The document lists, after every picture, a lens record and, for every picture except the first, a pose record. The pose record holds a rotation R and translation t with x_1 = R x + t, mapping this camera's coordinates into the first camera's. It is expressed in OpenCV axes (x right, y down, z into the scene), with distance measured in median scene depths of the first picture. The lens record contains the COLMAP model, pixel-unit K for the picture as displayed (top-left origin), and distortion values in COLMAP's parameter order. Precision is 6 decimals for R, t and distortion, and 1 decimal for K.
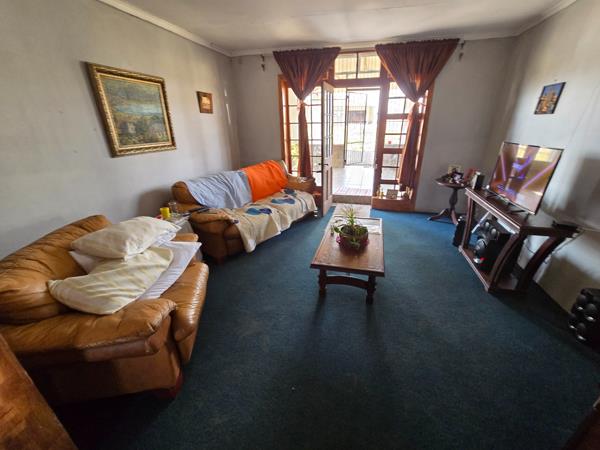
lens RADIAL K [[240.0, 0, 302.1], [0, 240.0, 225.5], [0, 0, 1]] dist [-0.001983, -0.002574]
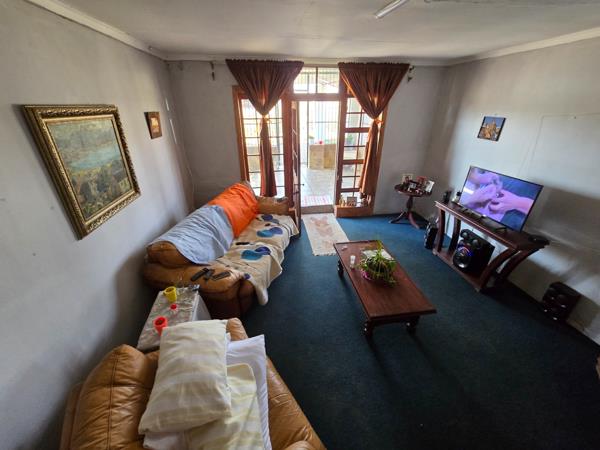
lens RADIAL K [[240.0, 0, 302.1], [0, 240.0, 225.5], [0, 0, 1]] dist [-0.001983, -0.002574]
pose [[0.928869, -0.159478, 0.334320, -0.271110], [0.143098, 0.986995, 0.073238, -0.178333], [-0.341652, -0.020188, 0.939610, 0.099618]]
